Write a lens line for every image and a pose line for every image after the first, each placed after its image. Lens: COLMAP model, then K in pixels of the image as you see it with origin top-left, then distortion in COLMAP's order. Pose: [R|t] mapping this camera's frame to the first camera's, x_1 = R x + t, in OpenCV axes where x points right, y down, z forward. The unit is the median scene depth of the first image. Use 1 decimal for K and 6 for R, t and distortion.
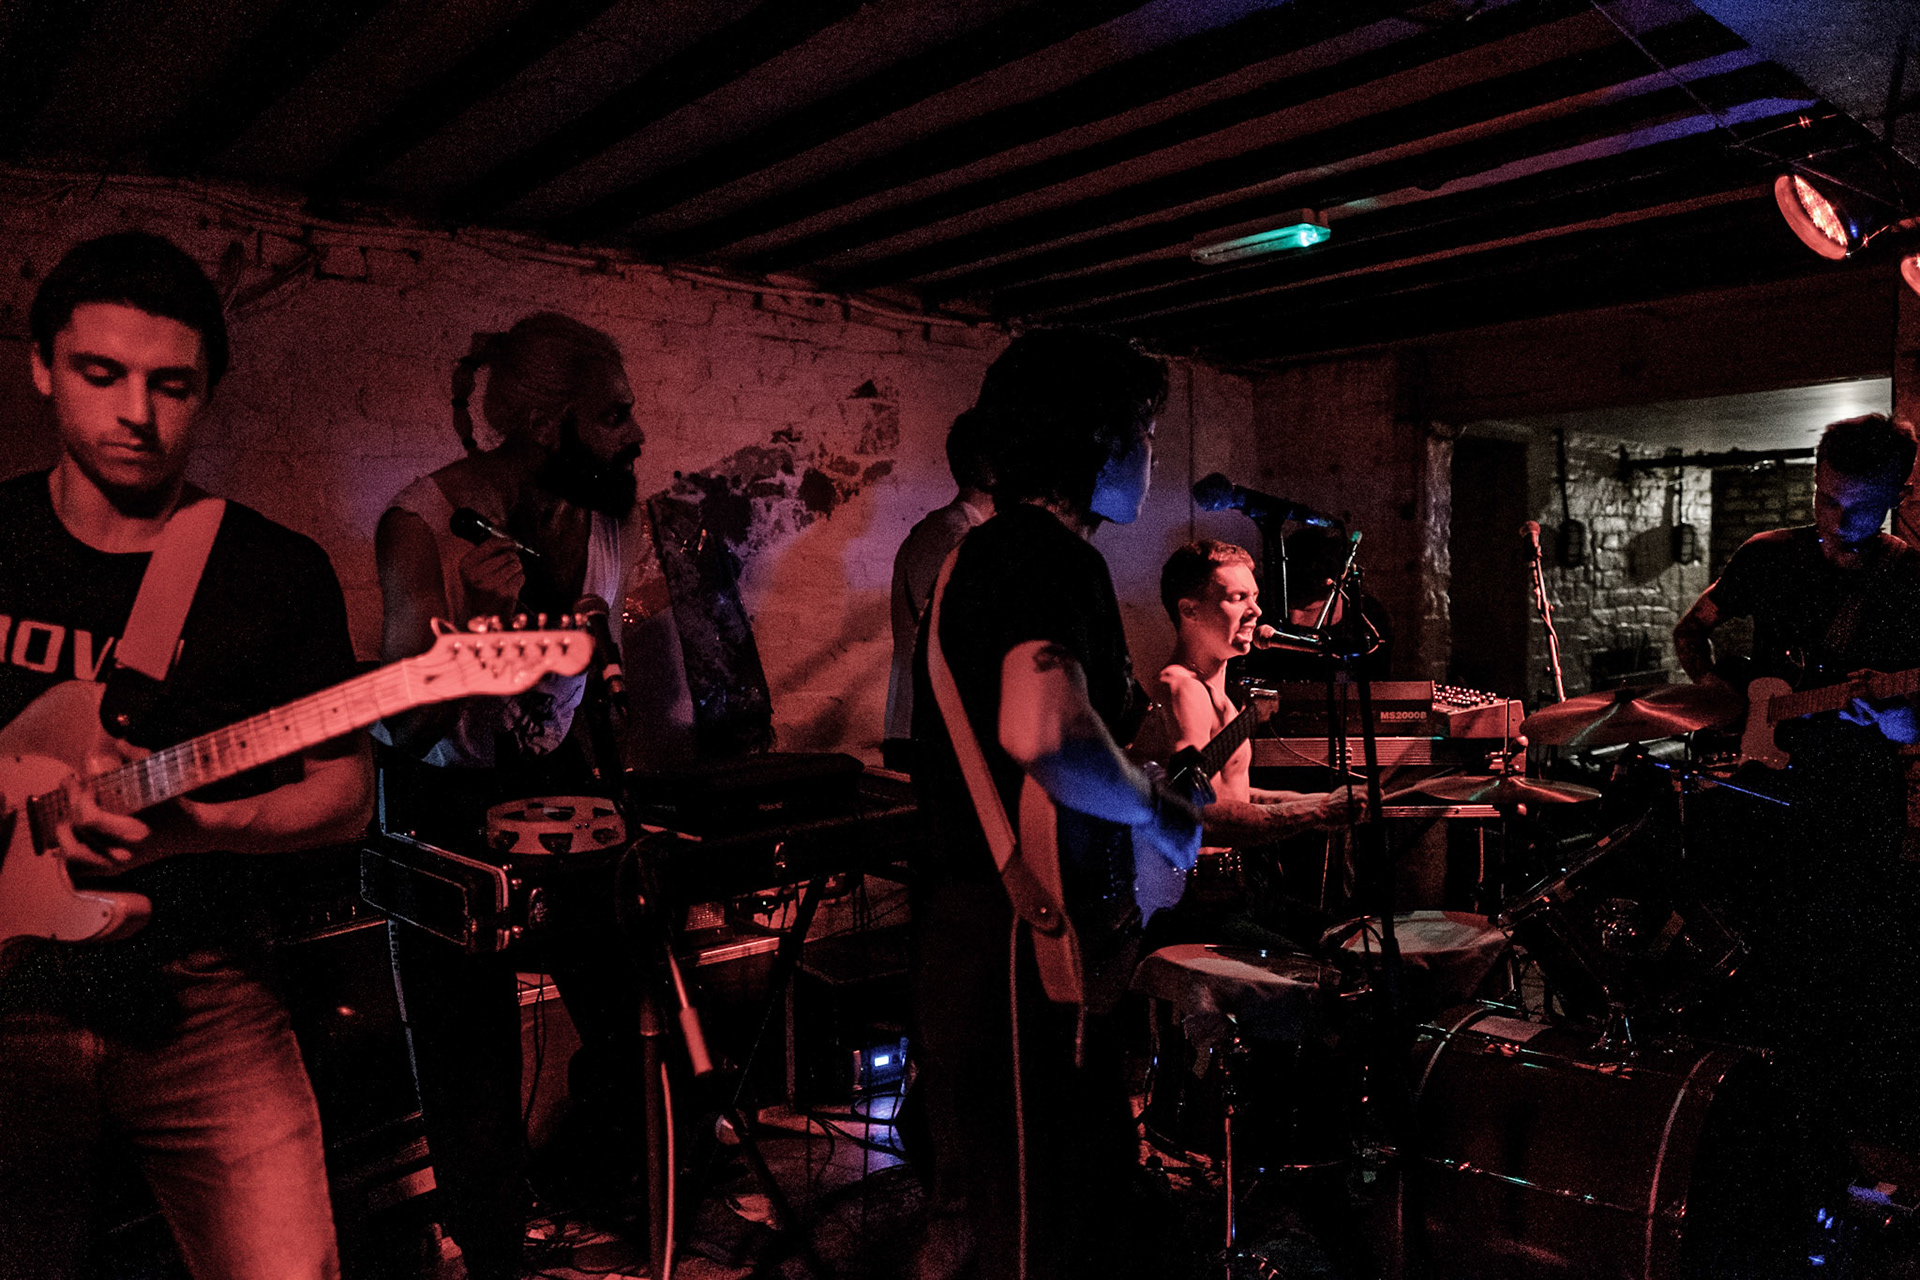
lens RADIAL K [[1368.8, 0, 955.2], [0, 1368.8, 659.8], [0, 0, 1]] dist [-0.006953, 0.000278]
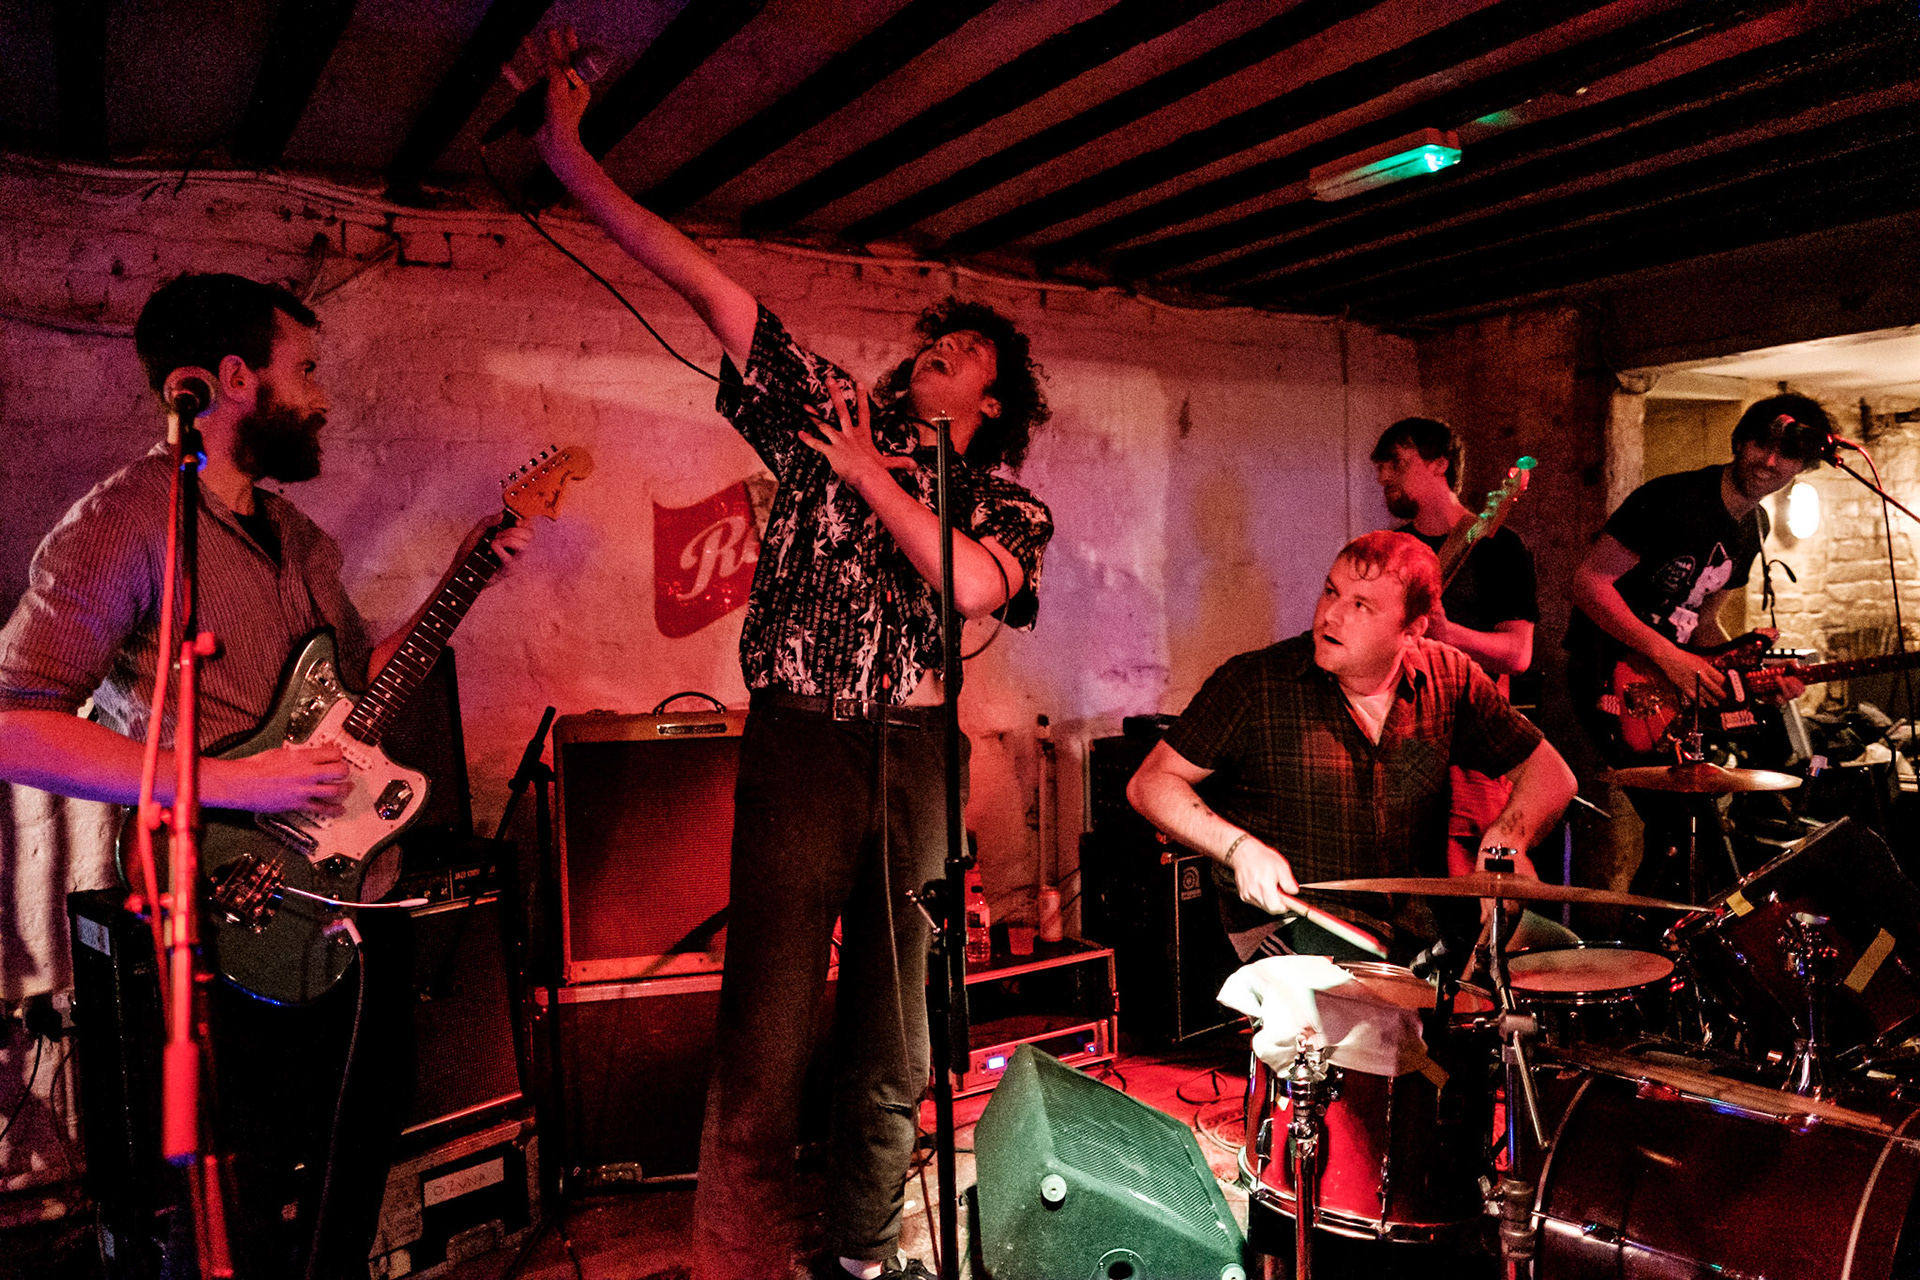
lens RADIAL K [[1368.8, 0, 955.2], [0, 1368.8, 659.8], [0, 0, 1]] dist [-0.006953, 0.000278]
pose [[0.988122, -0.009723, -0.153364, 0.077432], [0.009890, 0.999951, 0.000331, 0.011834], [0.153353, -0.001843, 0.988170, 0.066736]]
